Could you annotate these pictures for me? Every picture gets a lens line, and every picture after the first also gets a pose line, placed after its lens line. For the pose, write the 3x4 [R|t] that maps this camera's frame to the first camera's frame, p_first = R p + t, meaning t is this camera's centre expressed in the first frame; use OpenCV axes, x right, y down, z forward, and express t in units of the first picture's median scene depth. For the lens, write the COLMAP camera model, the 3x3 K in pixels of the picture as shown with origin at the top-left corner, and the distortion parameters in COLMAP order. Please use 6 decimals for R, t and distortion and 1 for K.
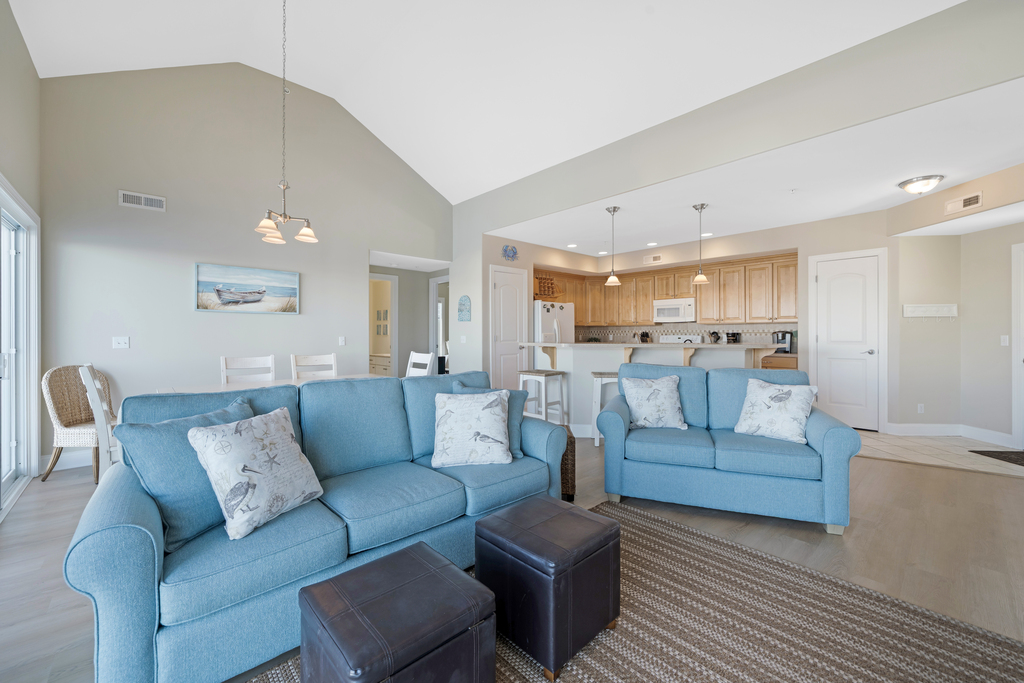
lens RADIAL K [[409.4, 0, 507.5], [0, 409.4, 332.8], [0, 0, 1]] dist [0.000252, -0.000233]
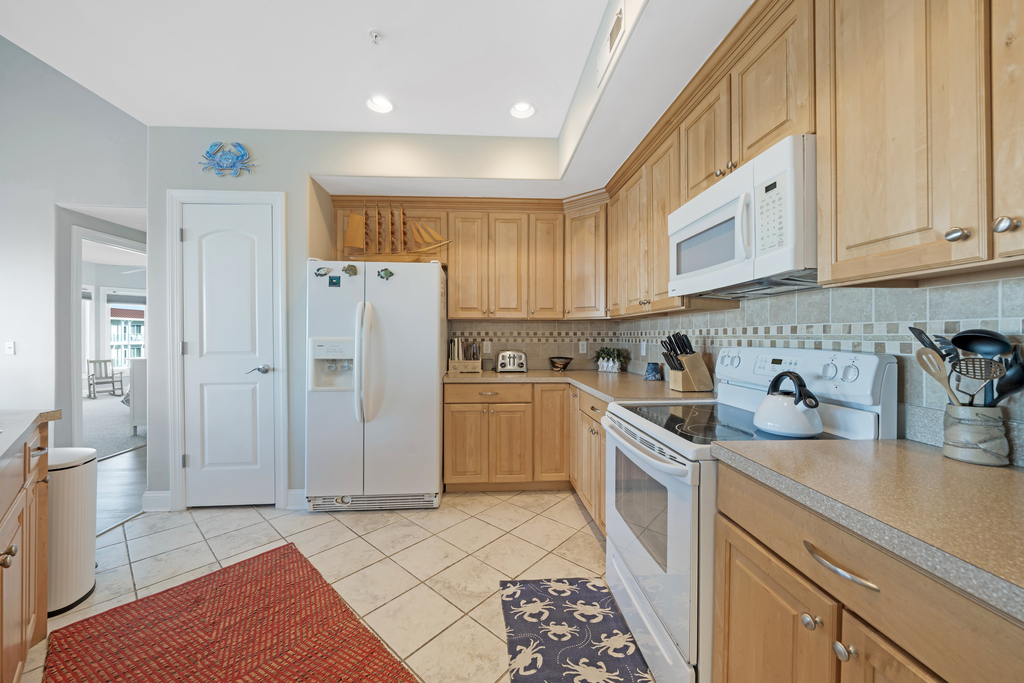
lens RADIAL K [[371.0, 0, 508.0], [0, 371.0, 336.8], [0, 0, 1]] dist [-0.002790, -0.000325]
pose [[0.778186, 0.002643, -0.628028, 0.474624], [-0.000528, 0.999994, 0.003553, -0.001291], [0.628033, -0.002434, 0.778183, 0.831071]]
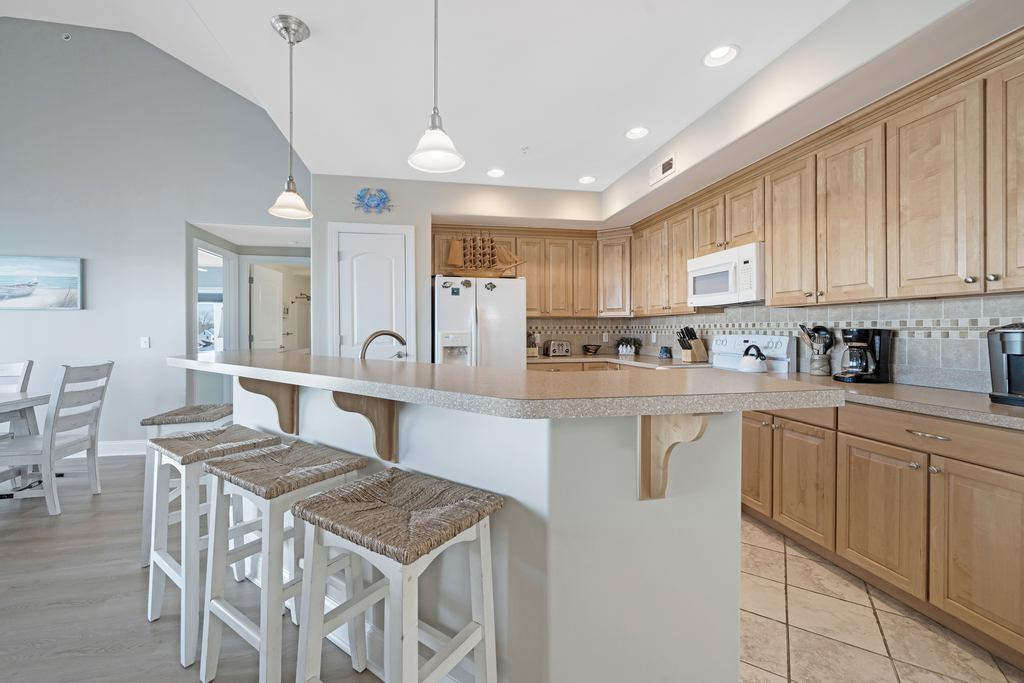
lens RADIAL K [[409.4, 0, 507.5], [0, 409.4, 332.8], [0, 0, 1]] dist [0.000252, -0.000233]
pose [[0.859319, 0.000353, -0.511440, 0.465782], [0.005380, 0.999938, 0.009731, -0.002062], [0.511412, -0.011113, 0.859264, 0.545628]]
